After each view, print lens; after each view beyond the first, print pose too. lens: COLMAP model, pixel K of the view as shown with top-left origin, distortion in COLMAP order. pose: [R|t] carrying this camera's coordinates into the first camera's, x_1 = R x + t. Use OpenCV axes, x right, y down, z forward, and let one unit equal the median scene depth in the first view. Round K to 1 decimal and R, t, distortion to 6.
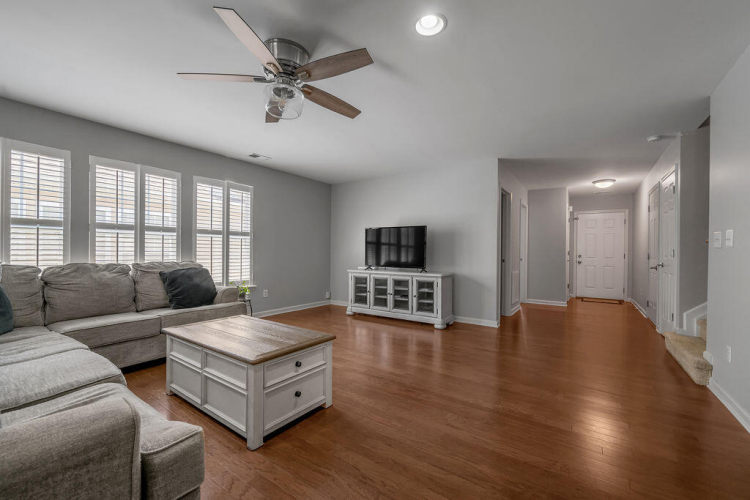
lens RADIAL K [[308.8, 0, 375.0], [0, 308.8, 250.0], [0, 0, 1]] dist [0.000522, 0.000277]
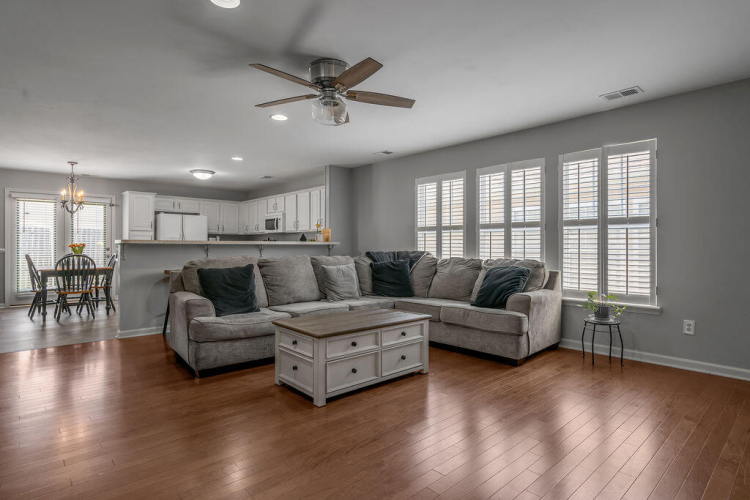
lens RADIAL K [[397.1, 0, 374.2], [0, 397.1, 244.5], [0, 0, 1]] dist [-0.007098, -0.000449]
pose [[-0.223394, -0.014611, -0.974619, 0.579946], [-0.000141, 0.999888, -0.014957, 0.010601], [0.974728, -0.003204, -0.223372, 0.817905]]
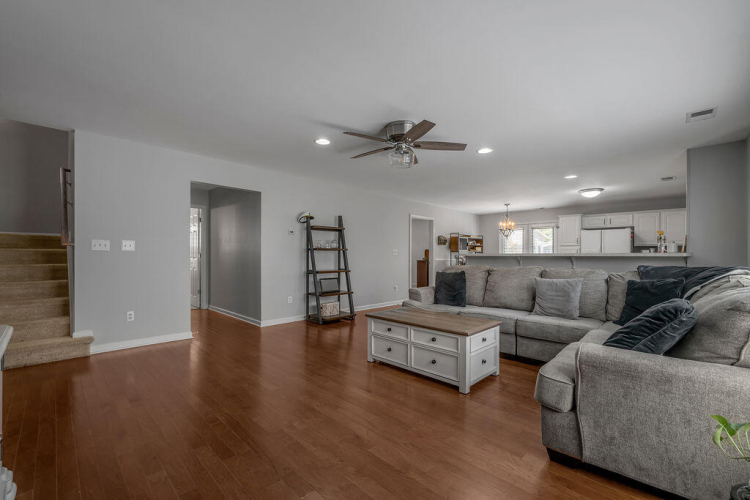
lens RADIAL K [[317.0, 0, 374.1], [0, 317.0, 254.6], [0, 0, 1]] dist [-0.001727, 0.000087]
pose [[-0.987772, -0.014481, 0.155234, -0.226825], [-0.016084, 0.999829, -0.009073, 0.004683], [-0.155077, -0.011459, -0.987836, 1.414384]]
